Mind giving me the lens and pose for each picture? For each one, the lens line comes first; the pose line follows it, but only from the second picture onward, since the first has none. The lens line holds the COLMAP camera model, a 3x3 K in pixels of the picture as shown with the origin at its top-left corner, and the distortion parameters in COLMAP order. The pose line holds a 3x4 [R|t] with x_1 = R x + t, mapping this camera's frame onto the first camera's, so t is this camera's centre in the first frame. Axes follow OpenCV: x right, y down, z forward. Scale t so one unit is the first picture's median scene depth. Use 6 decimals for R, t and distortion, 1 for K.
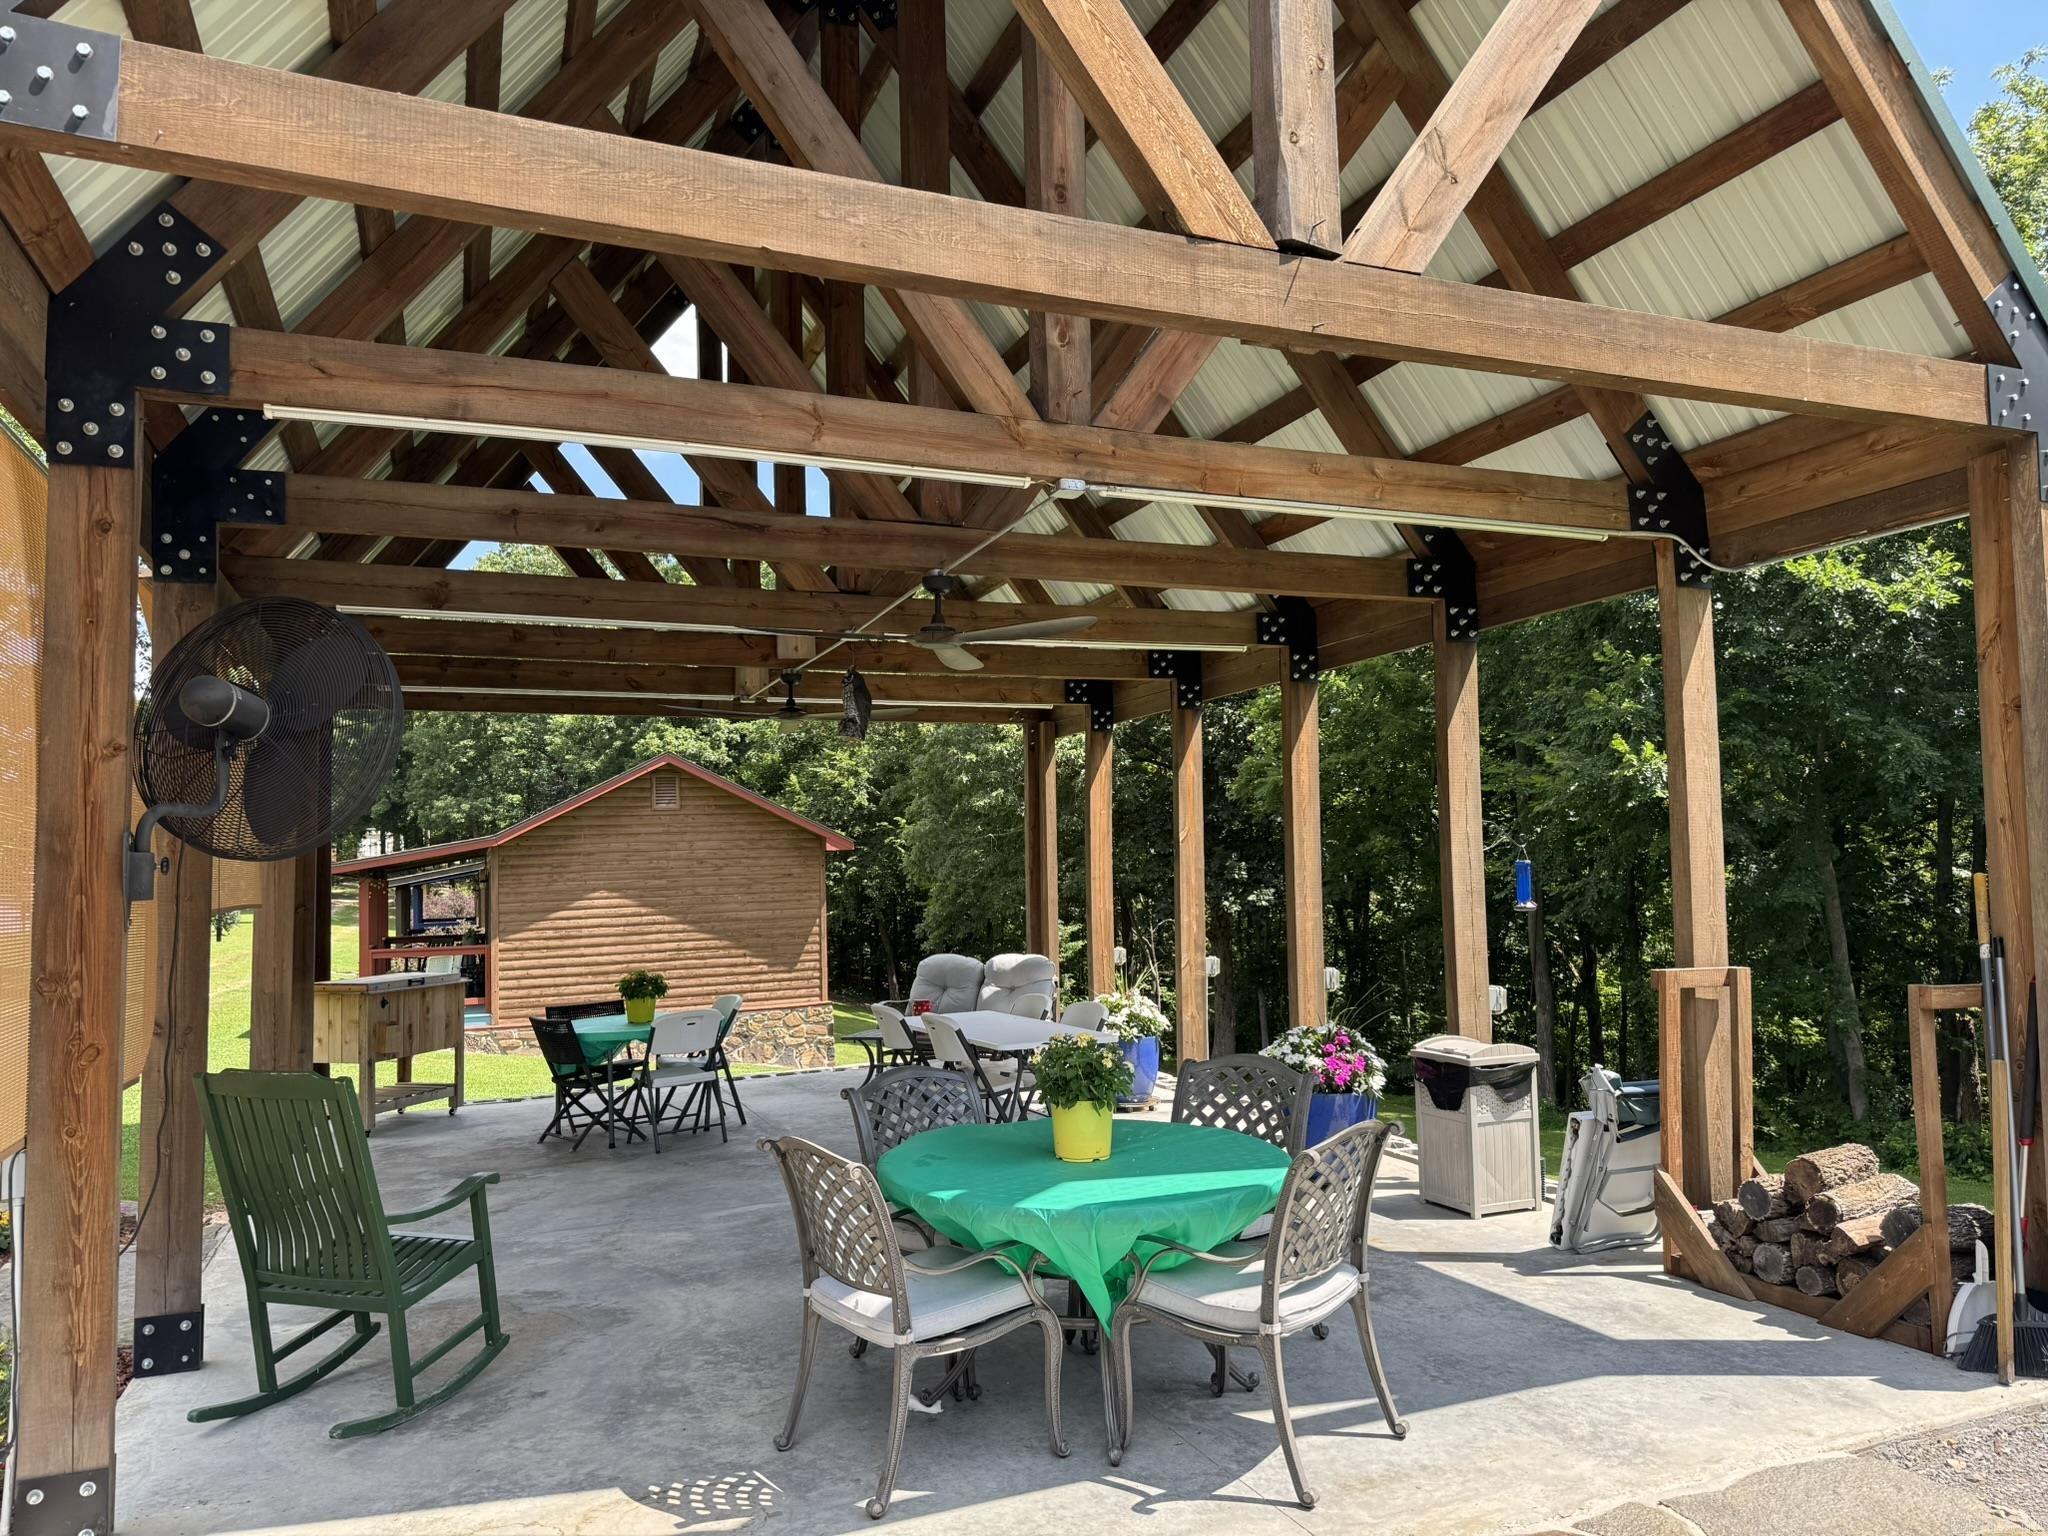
lens RADIAL K [[1462.2, 0, 1017.9], [0, 1462.2, 760.5], [0, 0, 1]] dist [0.042956, -0.033188]
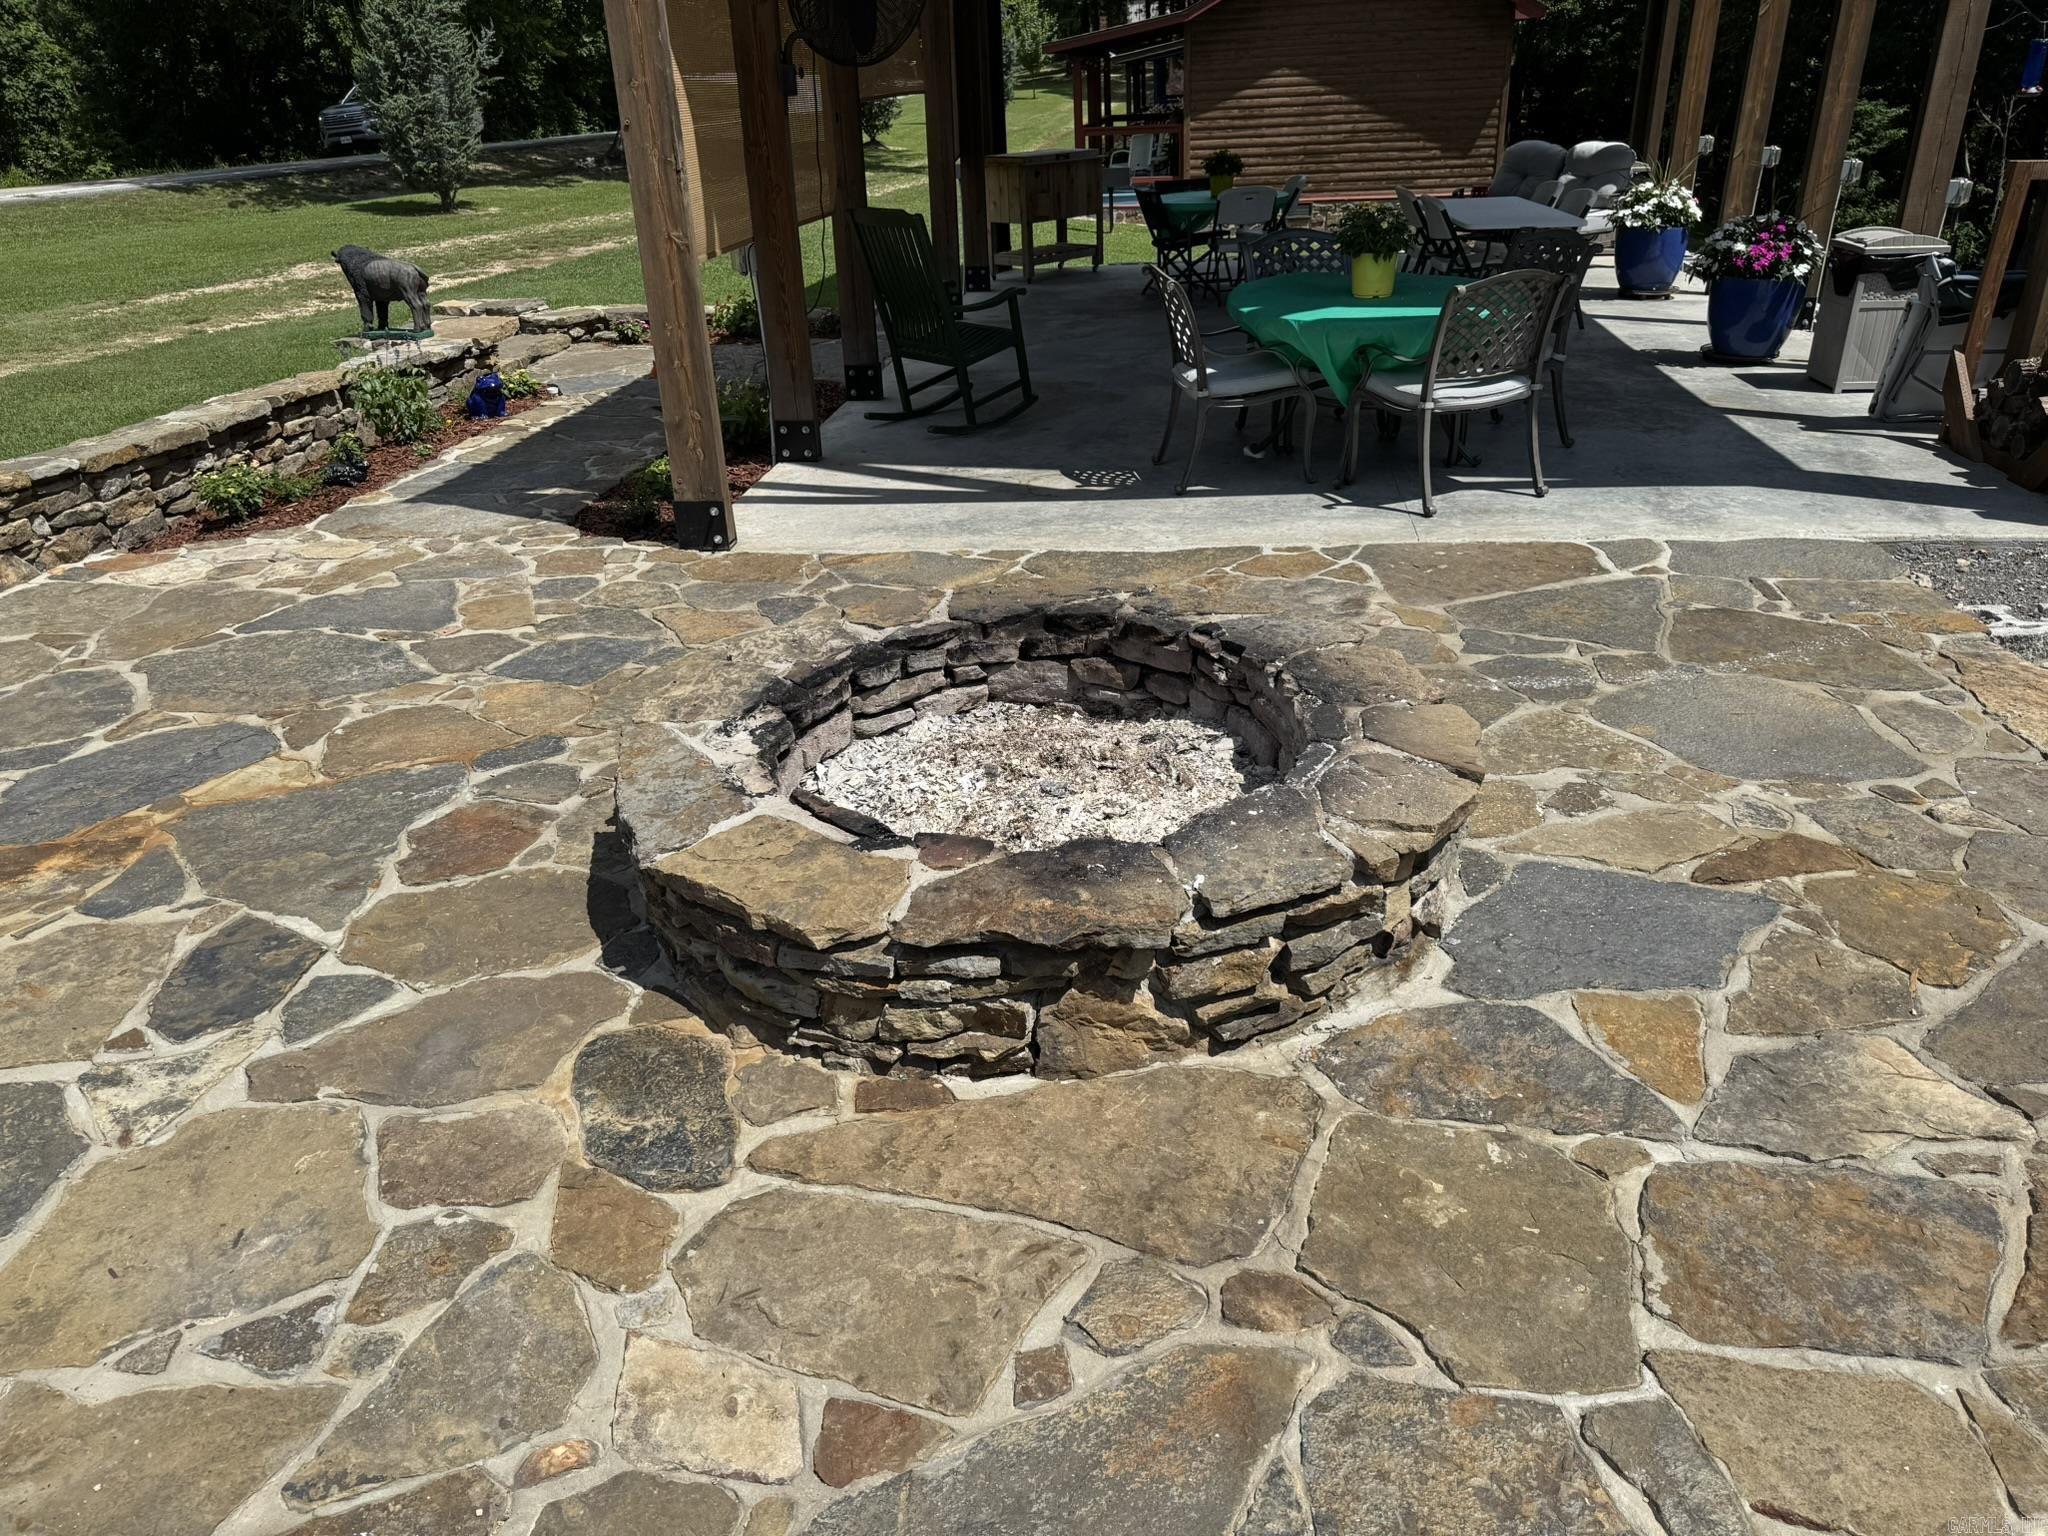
lens RADIAL K [[1462.2, 0, 1029.9], [0, 1462.2, 756.9], [0, 0, 1]] dist [0.042956, -0.033188]
pose [[0.886411, 0.196715, -0.419022, 0.200275], [0.041633, 0.867663, 0.495407, -0.025937], [0.461024, -0.456579, 0.760916, -0.194309]]
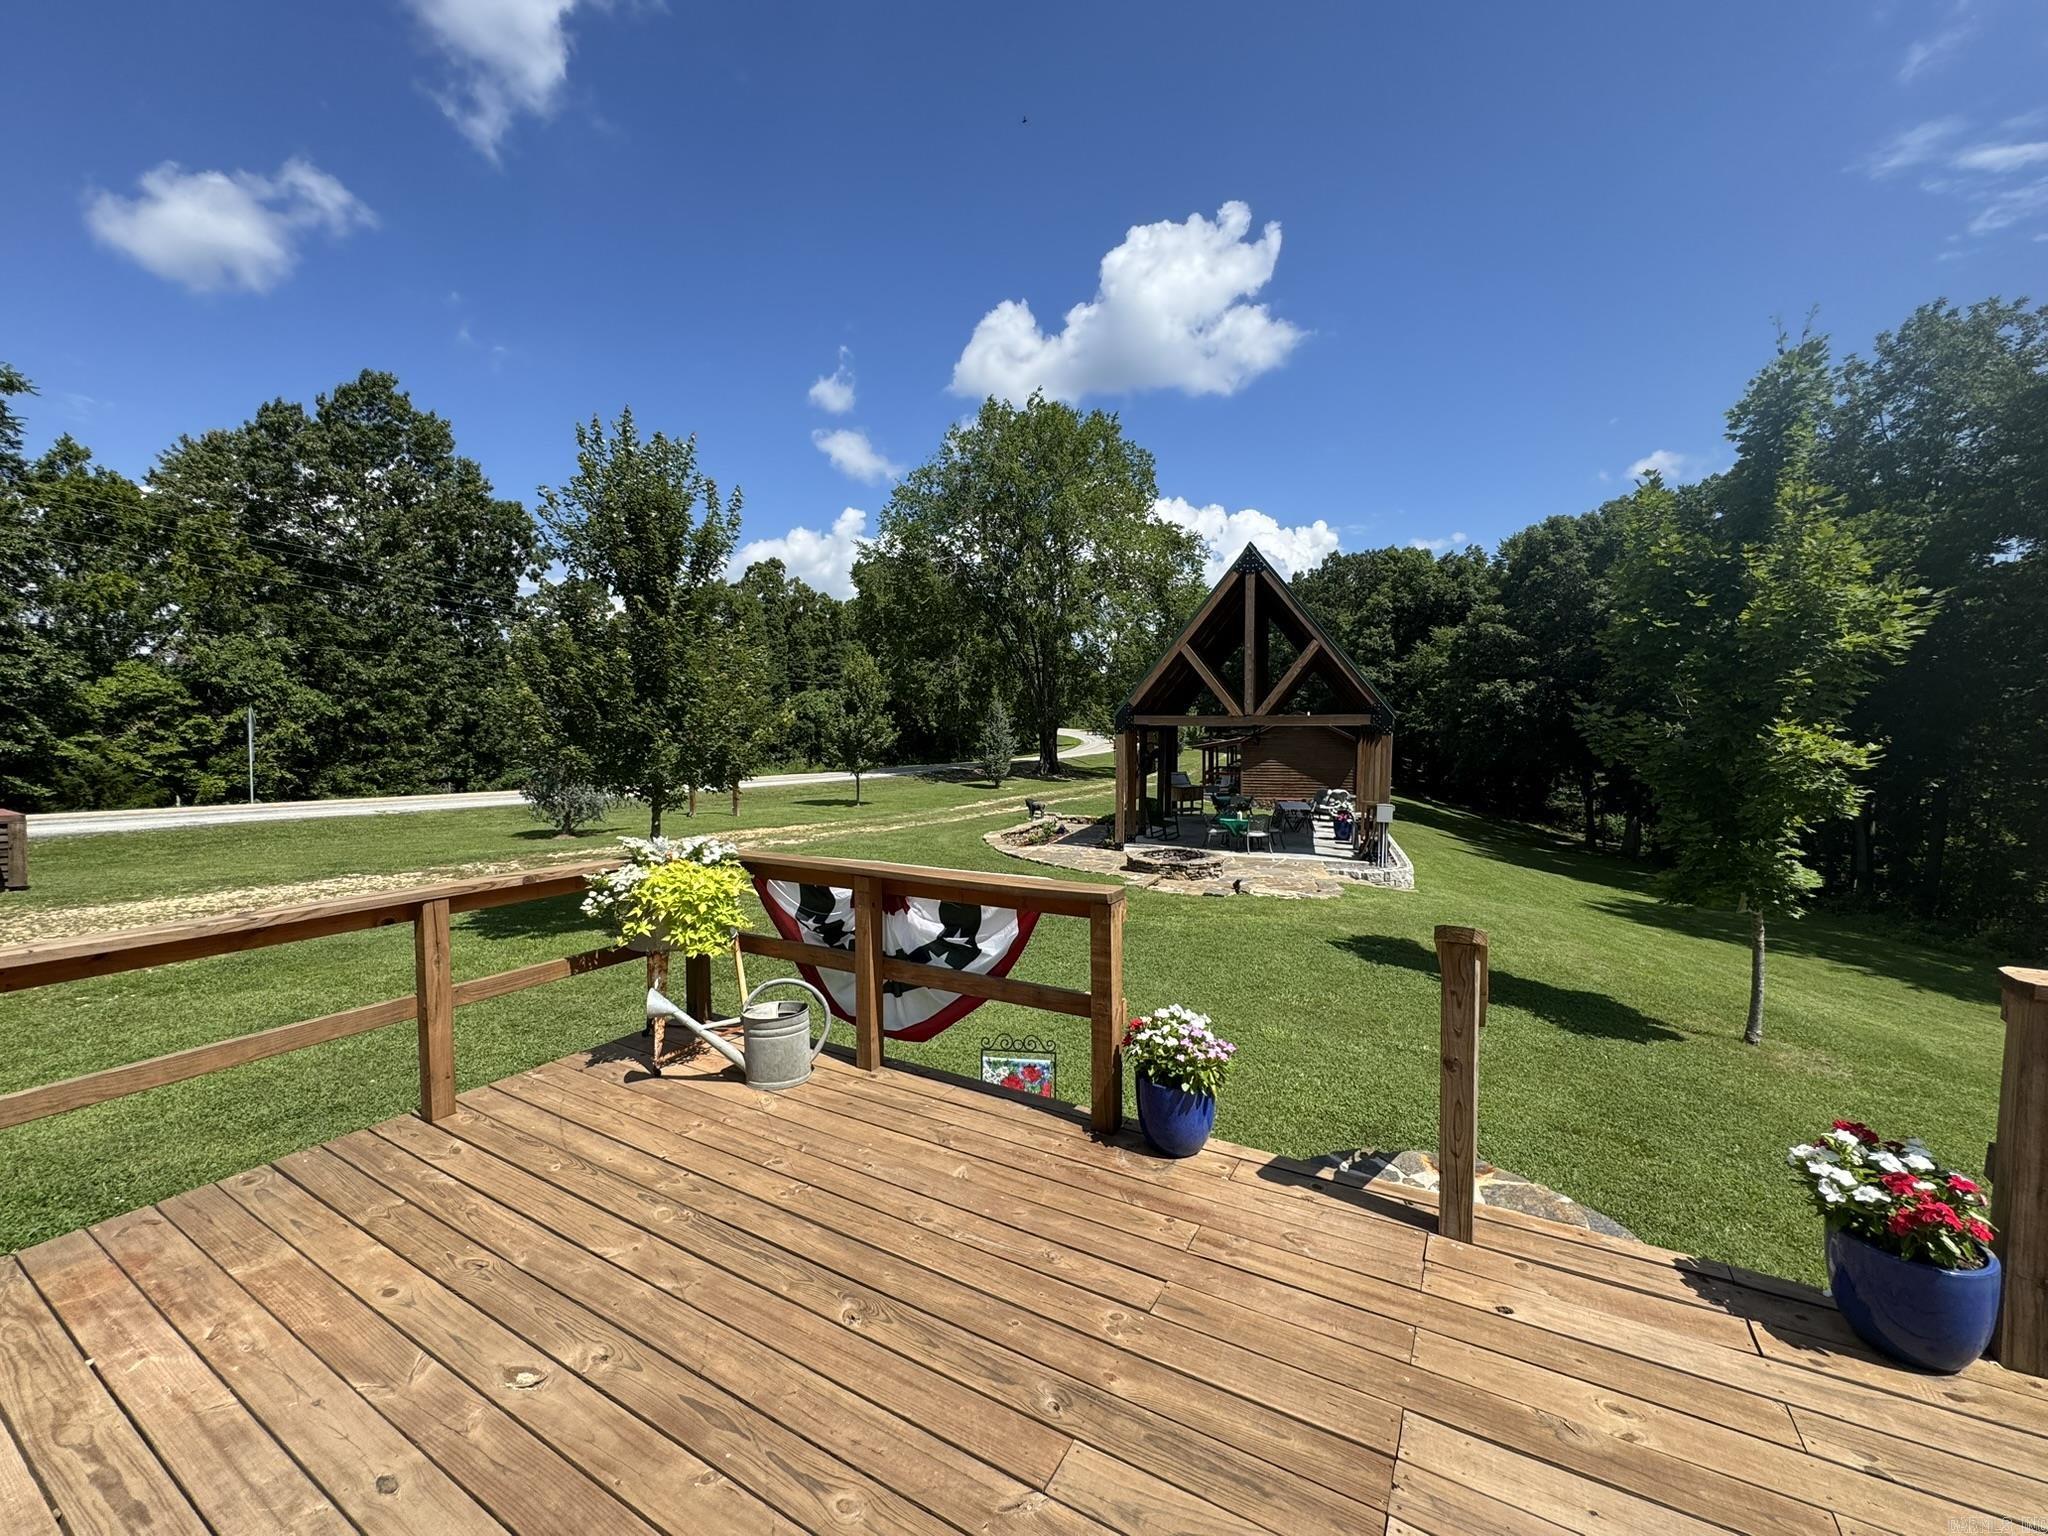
lens RADIAL K [[827.1, 0, 1022.4], [0, 827.1, 761.9], [0, 0, 1]] dist [-0.000392, -0.000426]
pose [[0.773157, 0.062718, -0.631107, 0.852052], [0.019298, 0.992311, 0.122255, -0.257844], [0.633922, -0.106701, 0.766001, -1.368716]]
